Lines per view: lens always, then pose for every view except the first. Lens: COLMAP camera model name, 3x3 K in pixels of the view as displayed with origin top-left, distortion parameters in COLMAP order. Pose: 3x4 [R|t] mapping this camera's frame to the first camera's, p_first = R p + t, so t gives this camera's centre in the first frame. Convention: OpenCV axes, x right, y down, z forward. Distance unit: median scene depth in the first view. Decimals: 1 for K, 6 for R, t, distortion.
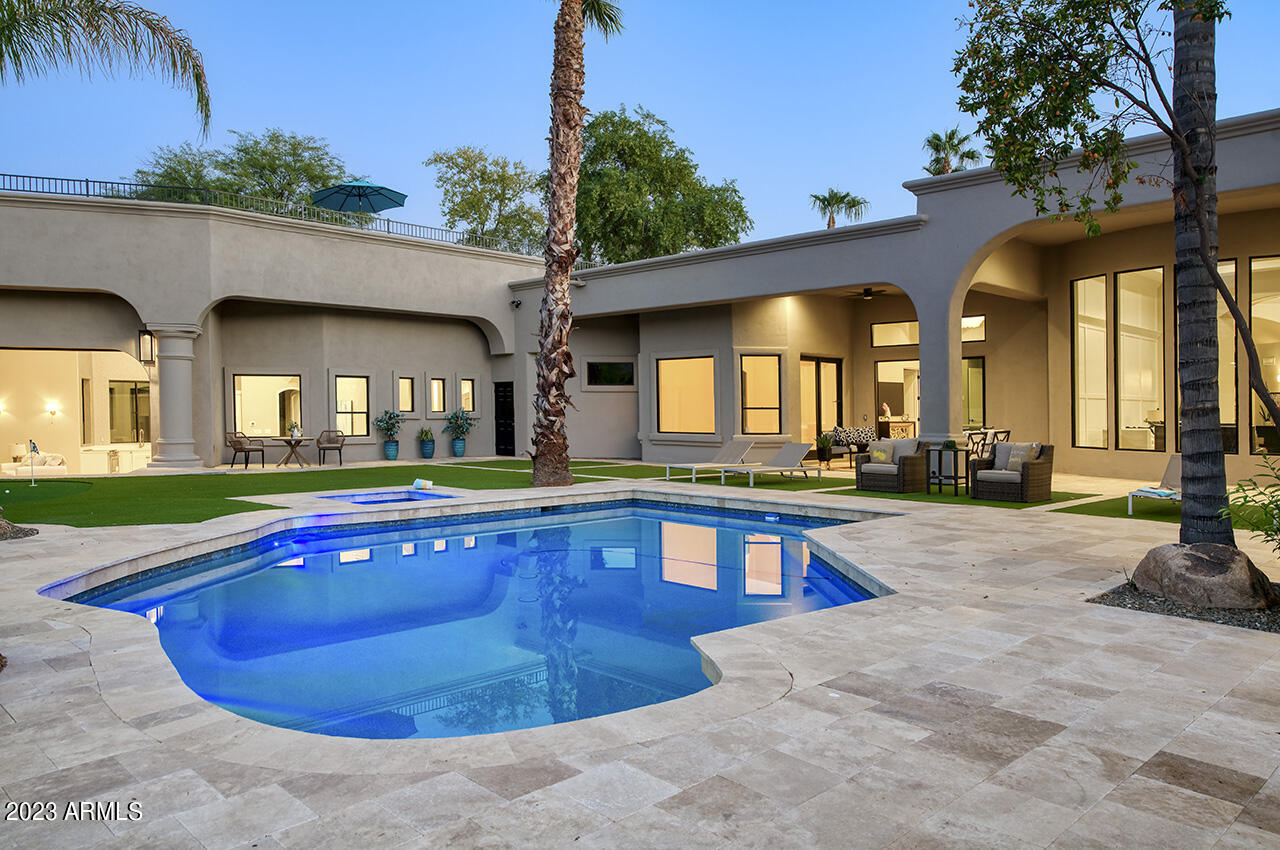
lens RADIAL K [[919.7, 0, 633.3], [0, 919.7, 442.1], [0, 0, 1]] dist [-0.002352, -0.000509]
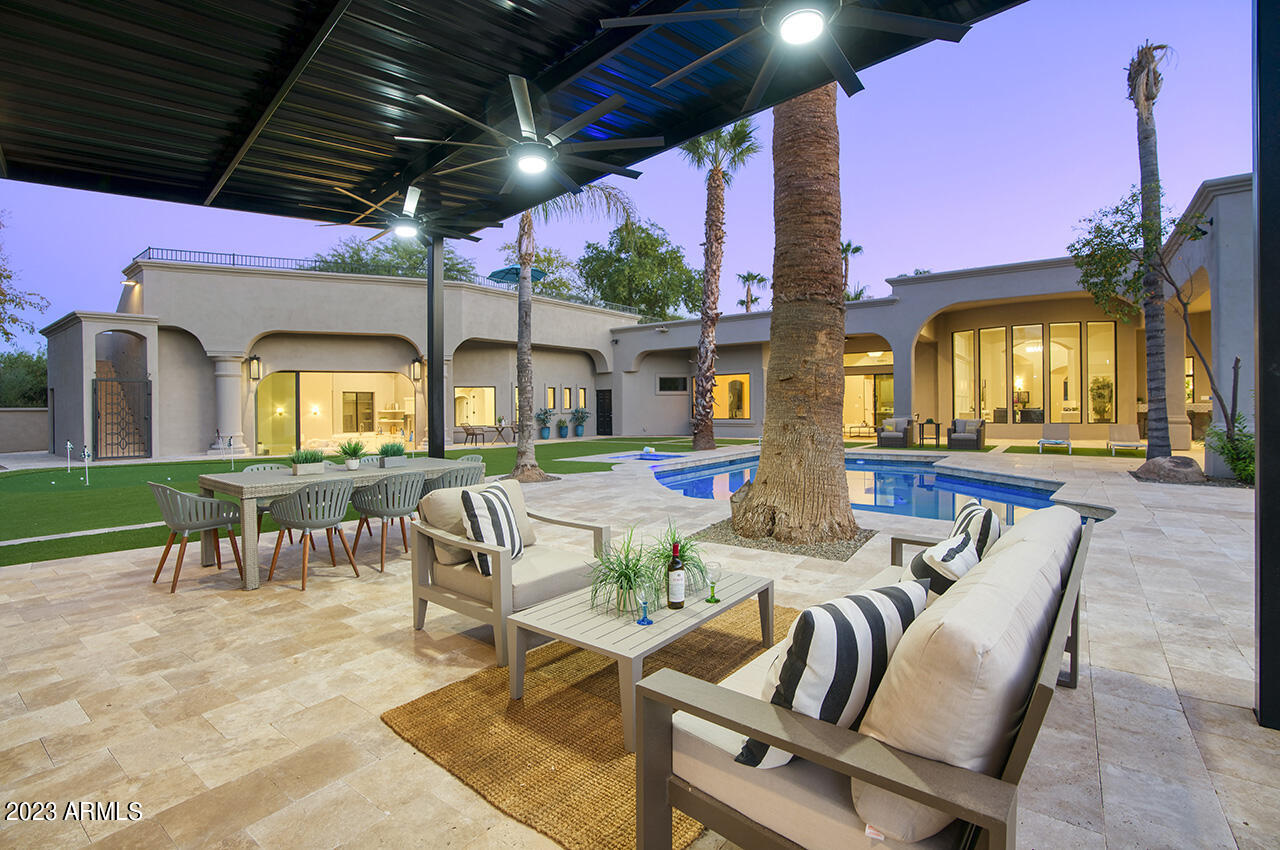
lens RADIAL K [[610.3, 0, 640.0], [0, 610.3, 425.0], [0, 0, 1]] dist [-0.057797, 0.000187]
pose [[0.986755, -0.019925, 0.160990, -0.264674], [0.020797, 0.999777, -0.003735, 0.002113], [-0.160880, 0.007034, 0.986949, -0.070844]]
